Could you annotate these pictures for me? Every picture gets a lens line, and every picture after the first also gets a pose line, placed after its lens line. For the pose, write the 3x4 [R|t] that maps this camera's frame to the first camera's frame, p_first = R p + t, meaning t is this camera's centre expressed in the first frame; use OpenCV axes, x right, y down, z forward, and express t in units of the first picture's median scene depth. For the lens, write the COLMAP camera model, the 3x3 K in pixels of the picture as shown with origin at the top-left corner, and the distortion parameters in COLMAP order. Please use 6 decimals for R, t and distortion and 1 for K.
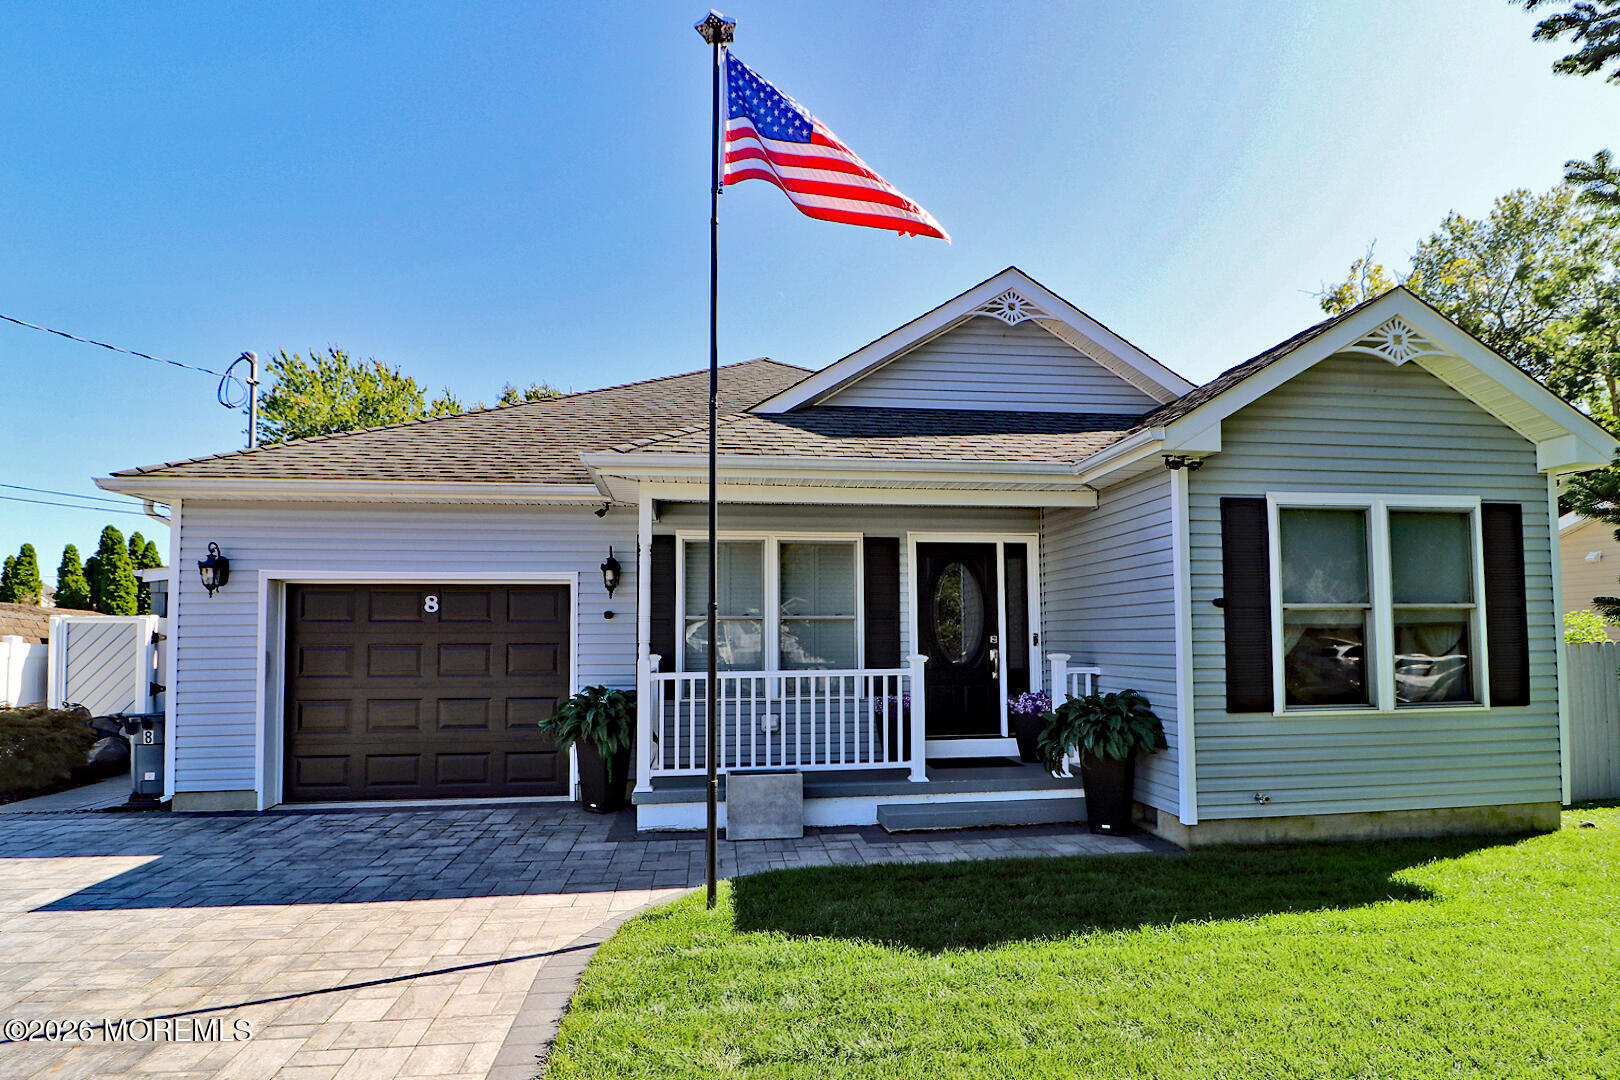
lens RADIAL K [[789.5, 0, 815.1], [0, 789.5, 595.8], [0, 0, 1]] dist [-0.008929, -0.001068]
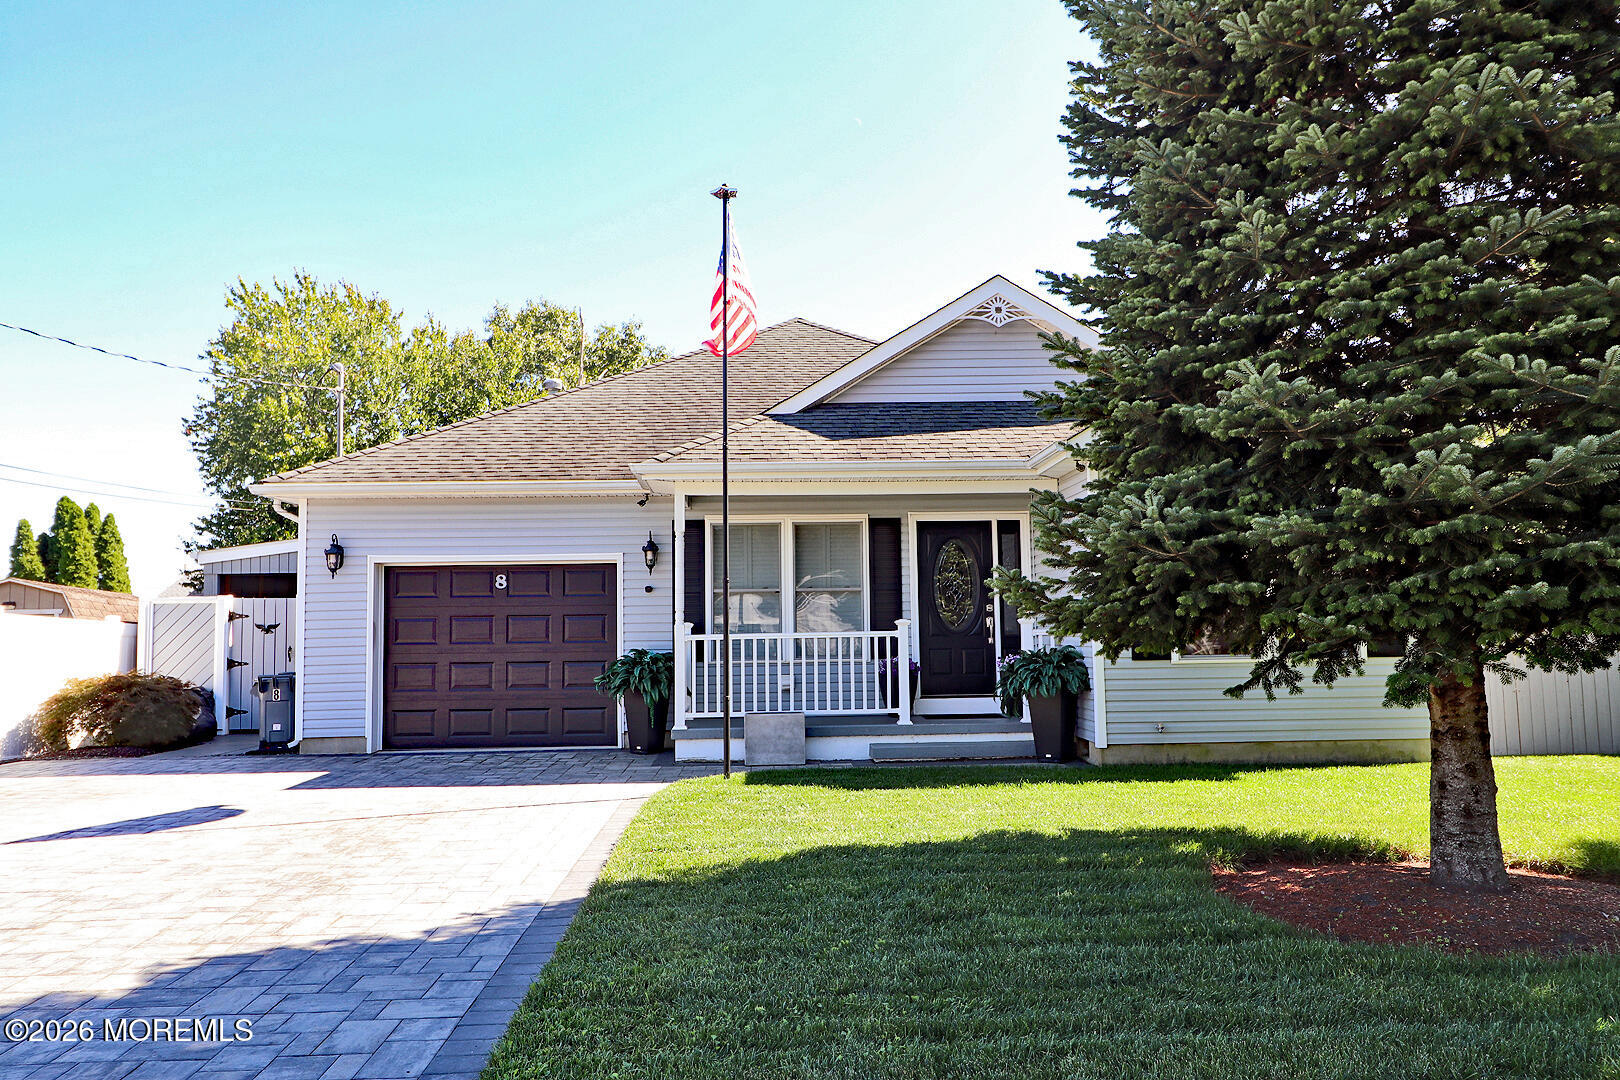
lens RADIAL K [[1179.4, 0, 807.2], [0, 1179.4, 521.1], [0, 0, 1]] dist [0.020239, 0.002453]
pose [[0.995180, -0.016623, -0.096647, 0.146098], [0.013141, 0.999245, -0.036553, -0.009817], [0.097182, 0.035107, 0.994647, -0.736611]]
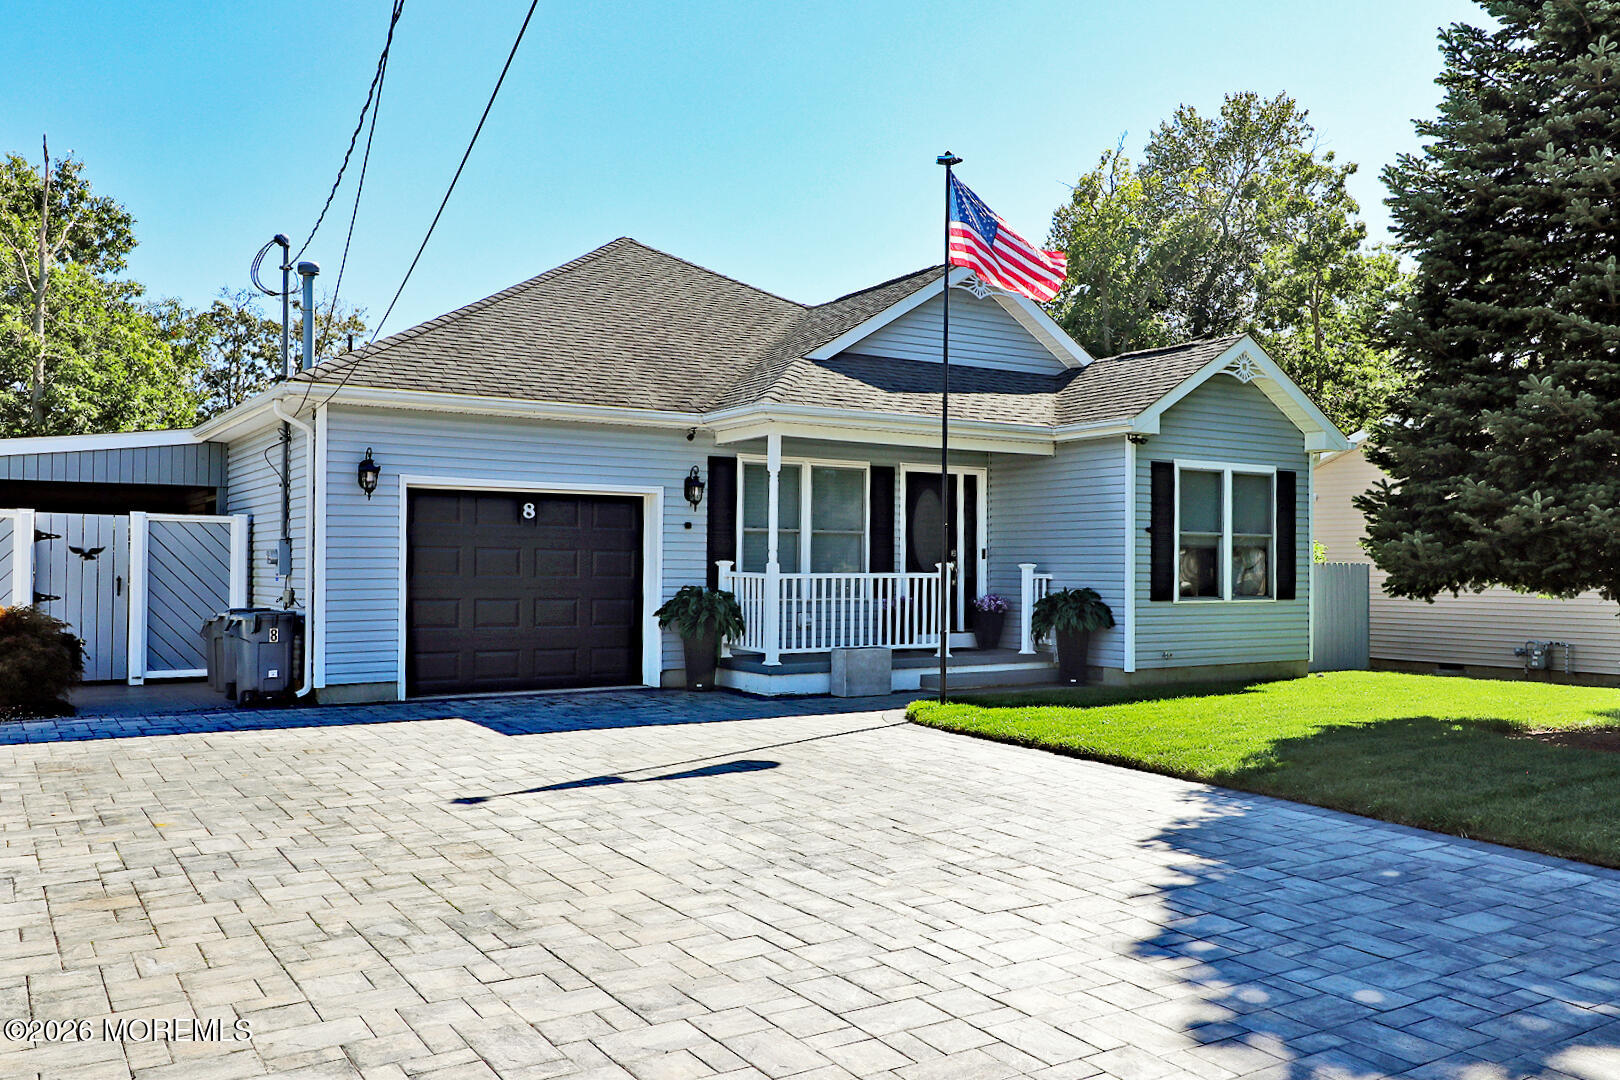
lens RADIAL K [[1295.9, 0, 810.0], [0, 1295.9, 540.0], [0, 0, 1]] dist [0.015683, 0.004012]
pose [[0.900295, 0.021805, 0.434734, -0.929654], [-0.036884, 0.998974, 0.026278, -0.010903], [-0.433715, -0.039692, 0.900176, -0.782185]]
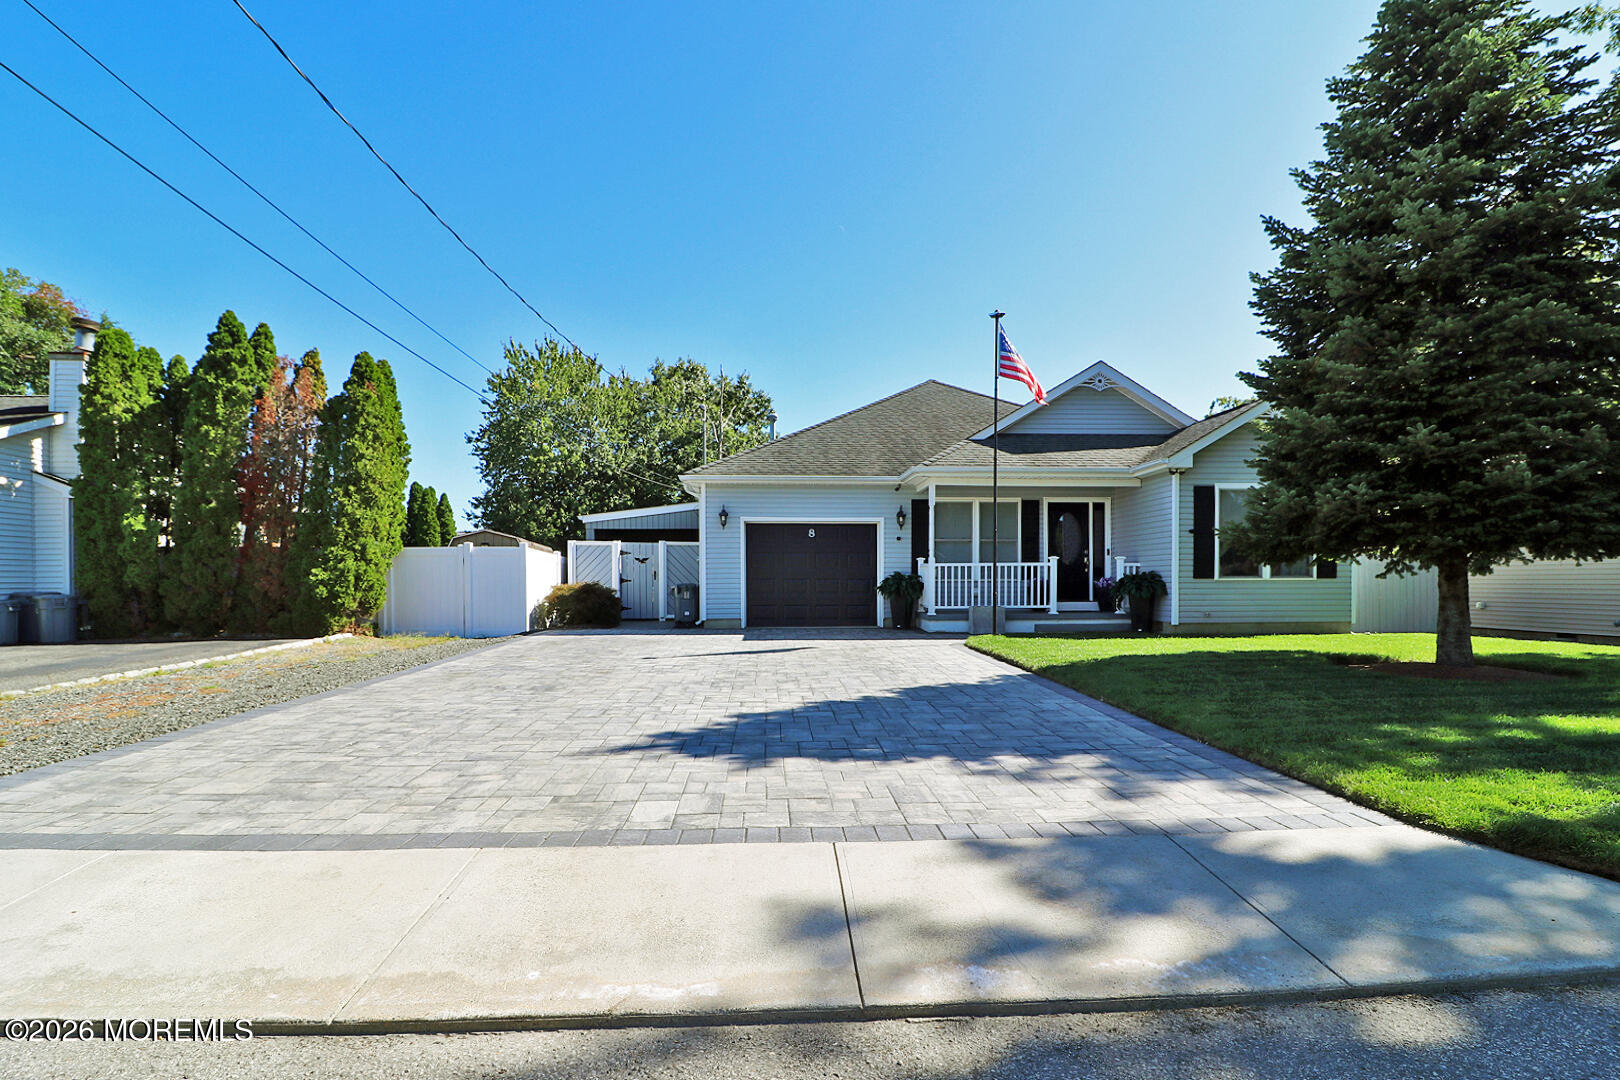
lens RADIAL K [[792.8, 0, 817.6], [0, 792.8, 582.1], [0, 0, 1]] dist [0.000429, 0.000146]
pose [[0.997928, 0.005427, -0.064119, -0.343196], [-0.001860, 0.998454, 0.055552, 0.023550], [0.064321, -0.055318, 0.996395, -1.104417]]
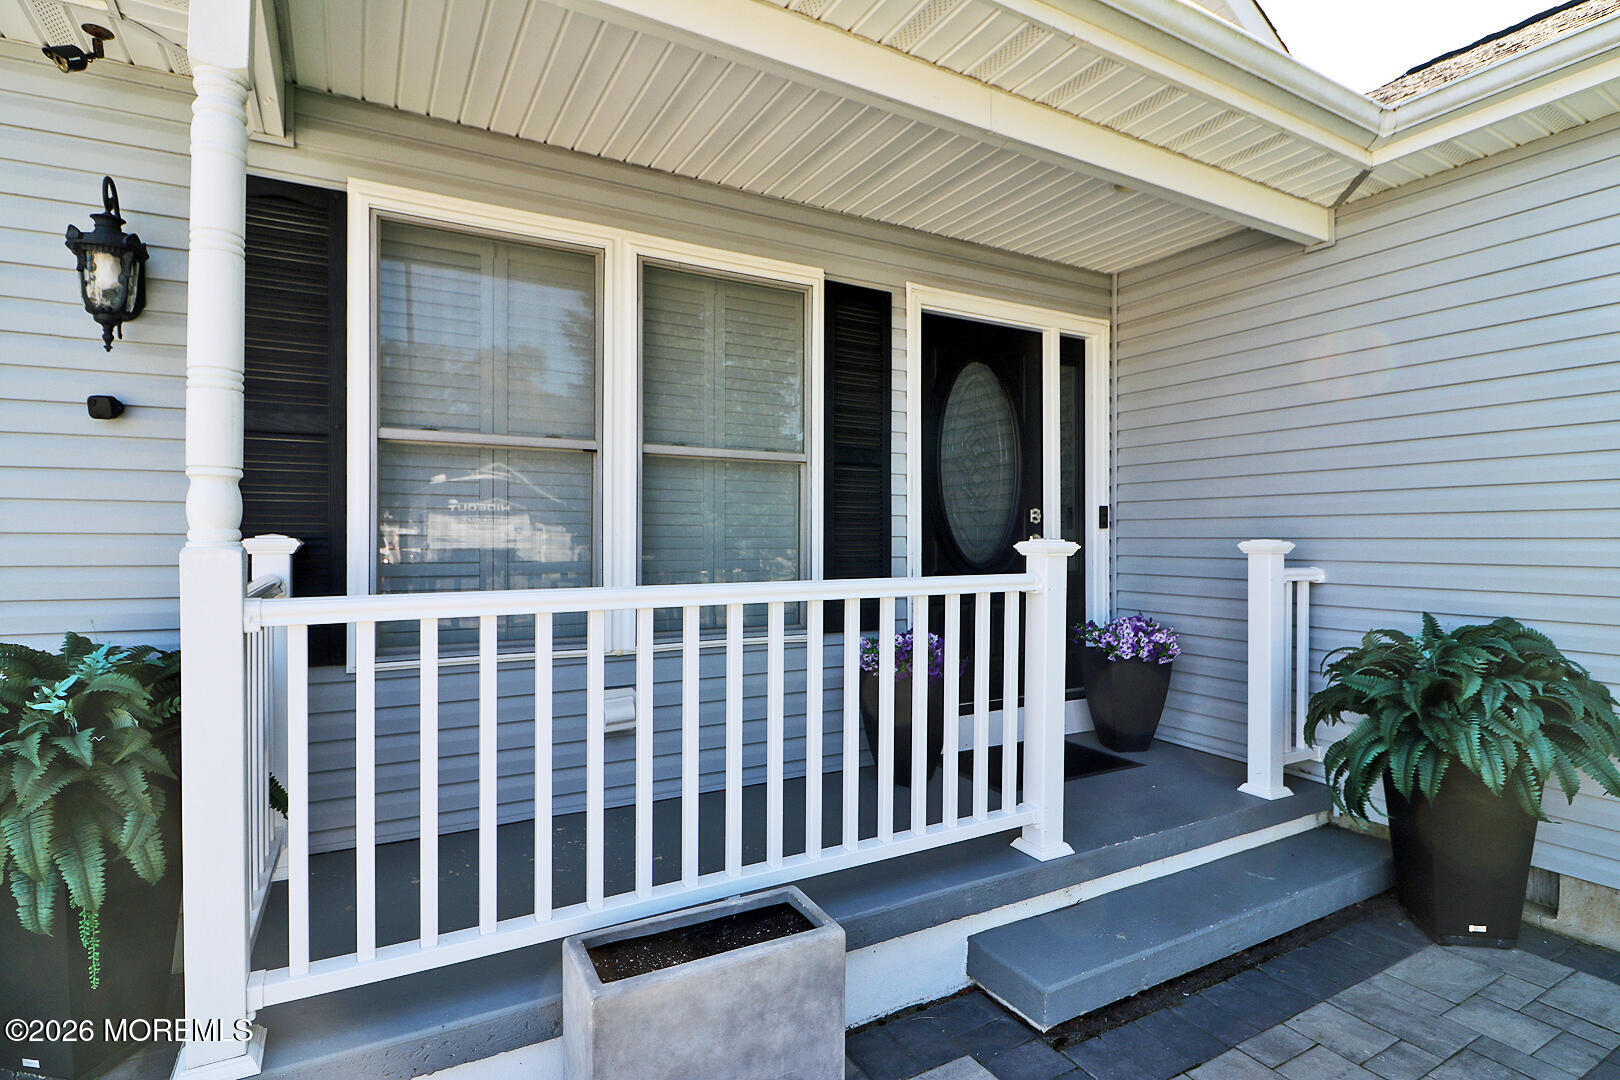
lens RADIAL K [[799.7, 0, 810.0], [0, 799.7, 540.0], [0, 0, 1]] dist [0.002523, -0.011727]
pose [[0.932444, 0.008108, 0.361223, -0.115927], [-0.028613, 0.998265, 0.051454, 0.052987], [-0.360179, -0.058314, 0.931059, 0.608334]]
